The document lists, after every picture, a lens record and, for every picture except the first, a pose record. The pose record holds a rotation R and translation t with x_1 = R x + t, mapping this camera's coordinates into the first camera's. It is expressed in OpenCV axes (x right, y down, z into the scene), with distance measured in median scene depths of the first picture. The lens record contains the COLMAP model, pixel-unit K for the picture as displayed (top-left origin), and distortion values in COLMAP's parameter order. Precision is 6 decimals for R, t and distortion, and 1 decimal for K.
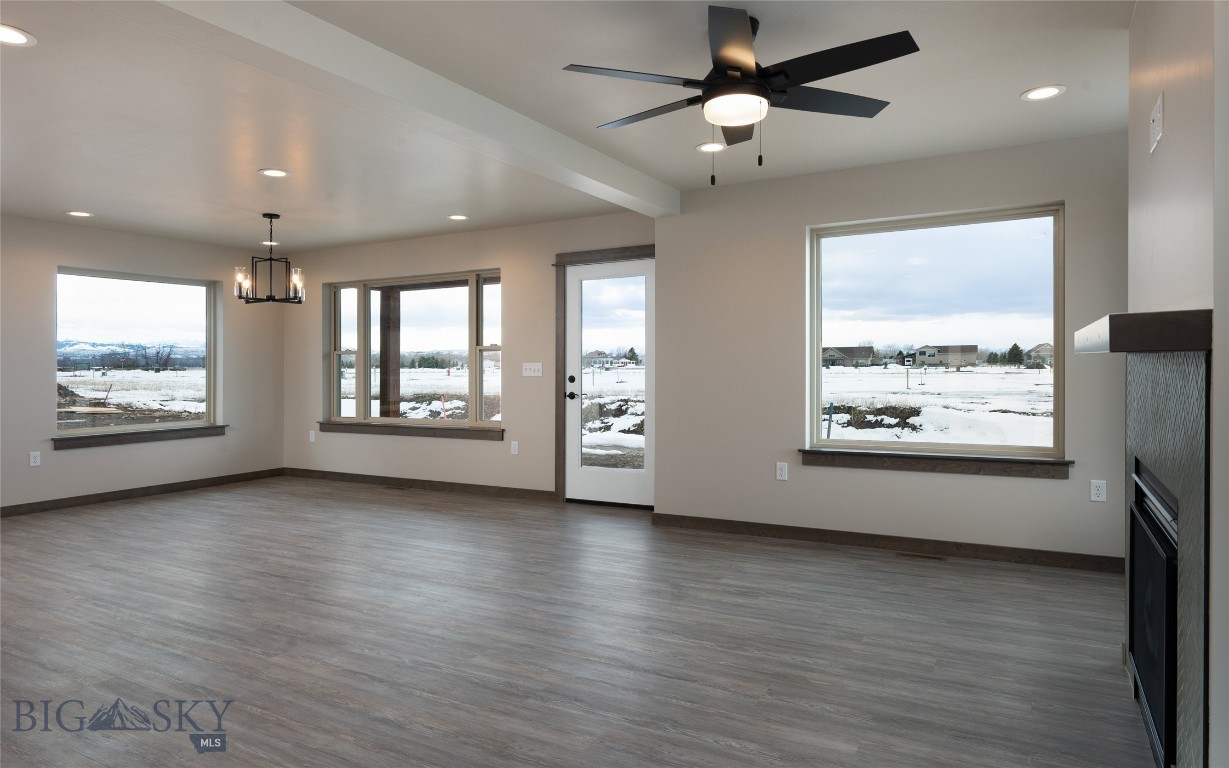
lens RADIAL K [[747.7, 0, 616.0], [0, 747.7, 372.1], [0, 0, 1]] dist [0.003129, -0.000886]
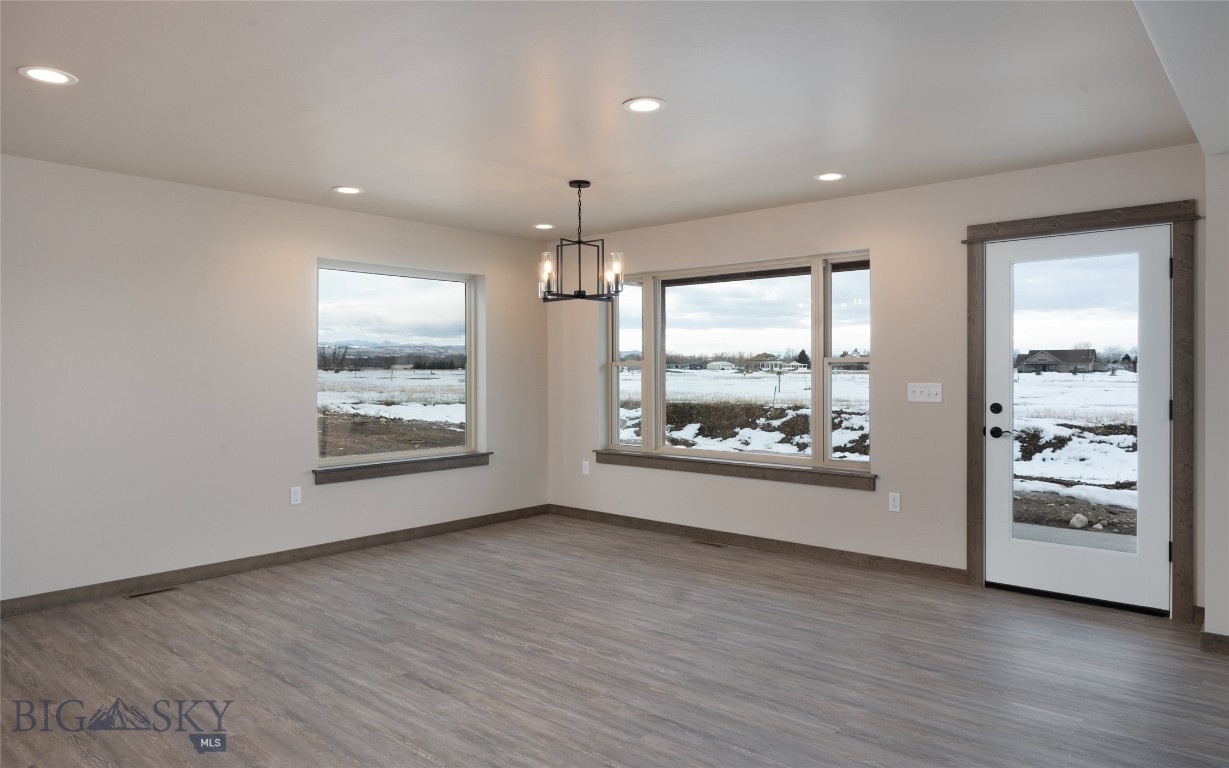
lens RADIAL K [[782.3, 0, 615.6], [0, 782.3, 390.1], [0, 0, 1]] dist [-0.003291, -0.000980]
pose [[0.980019, 0.012962, -0.198480, -0.212154], [-0.009040, 0.999746, 0.020653, -0.015400], [0.198697, -0.018446, 0.979887, 0.188763]]
